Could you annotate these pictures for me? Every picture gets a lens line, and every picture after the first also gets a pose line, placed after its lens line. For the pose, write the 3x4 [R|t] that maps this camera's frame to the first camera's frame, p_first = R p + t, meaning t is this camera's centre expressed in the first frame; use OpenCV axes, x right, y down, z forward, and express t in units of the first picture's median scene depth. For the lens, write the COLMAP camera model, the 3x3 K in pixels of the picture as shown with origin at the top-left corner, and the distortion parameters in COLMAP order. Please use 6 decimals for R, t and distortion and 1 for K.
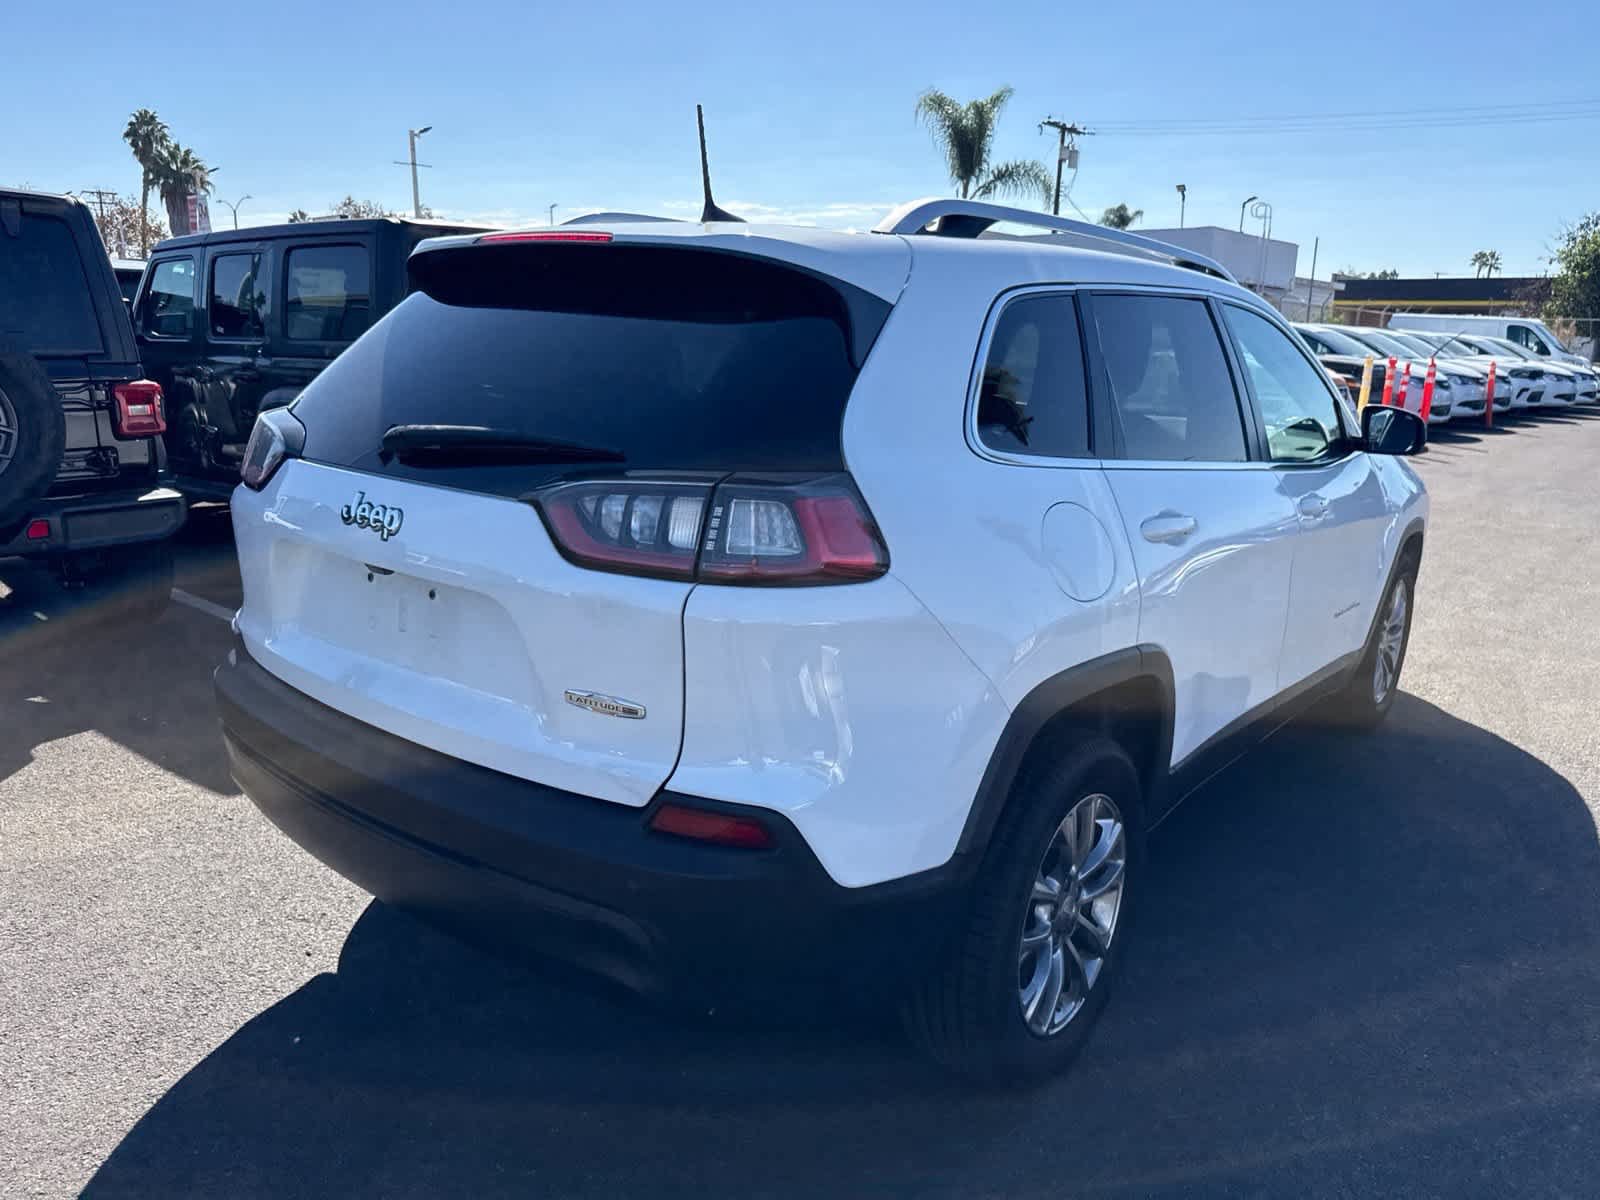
lens RADIAL K [[1127.7, 0, 808.0], [0, 1127.7, 596.9], [0, 0, 1]] dist [0.009316, -0.014967]
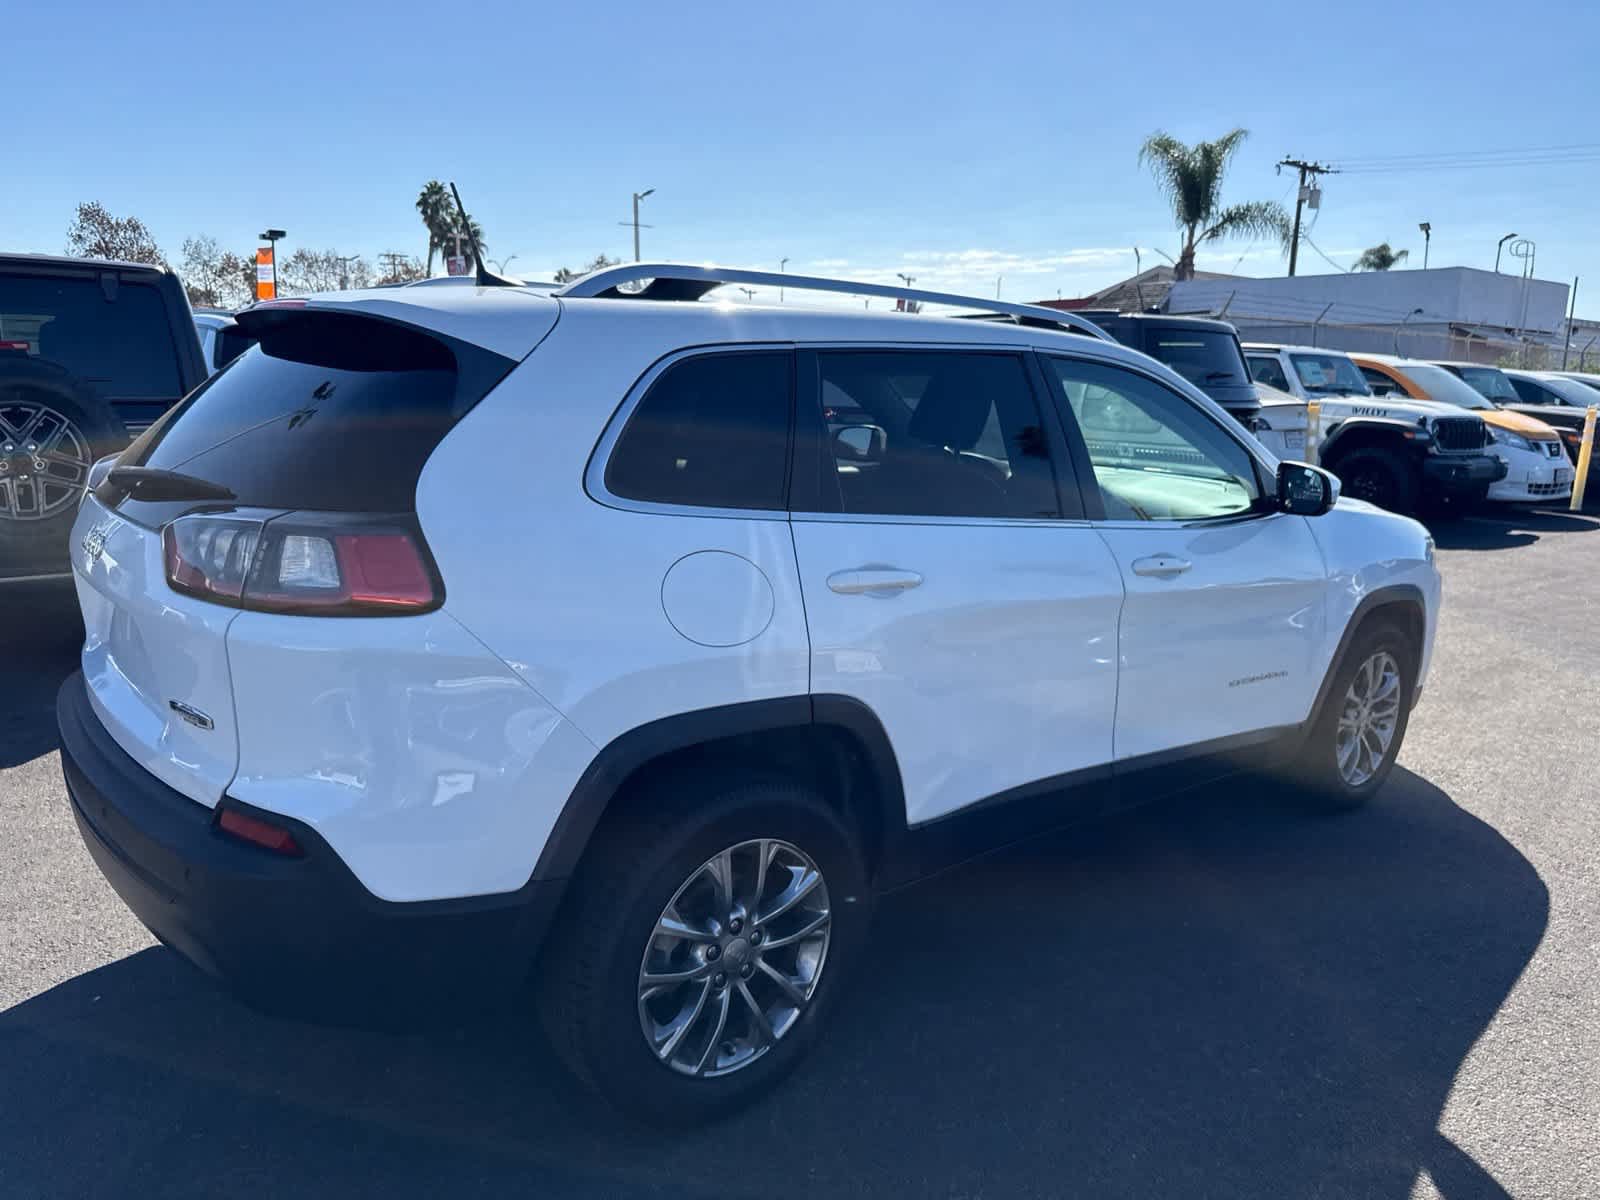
lens RADIAL K [[1127.7, 0, 808.0], [0, 1127.7, 596.9], [0, 0, 1]] dist [0.009316, -0.014967]
pose [[0.977615, 0.040811, -0.206405, 0.250466], [-0.048954, 0.998205, -0.034499, -0.005092], [0.204627, 0.043831, 0.977858, 0.006064]]
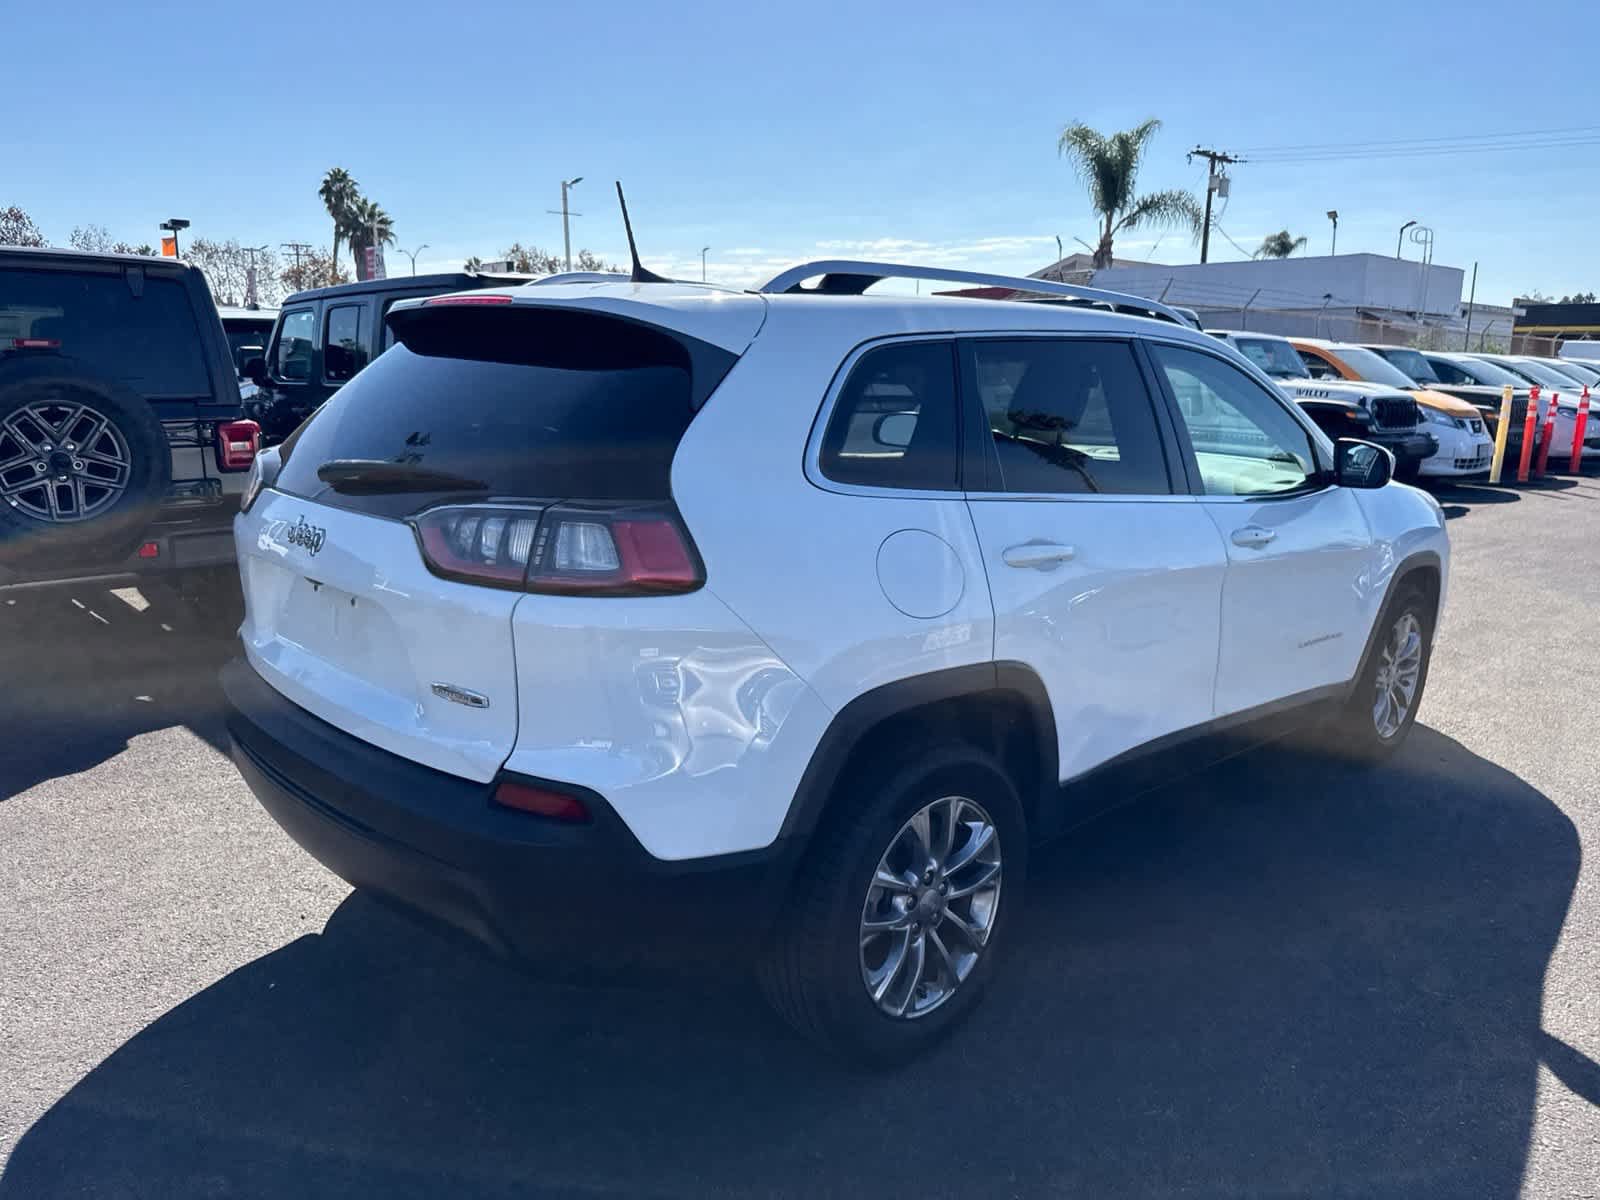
lens RADIAL K [[1127.4, 0, 817.6], [0, 1127.4, 599.5], [0, 0, 1]] dist [0.015659, -0.021596]
pose [[0.991858, 0.015126, -0.126447, 0.131307], [-0.018531, 0.999495, -0.025796, 0.007474], [0.125993, 0.027929, 0.991638, -0.051535]]
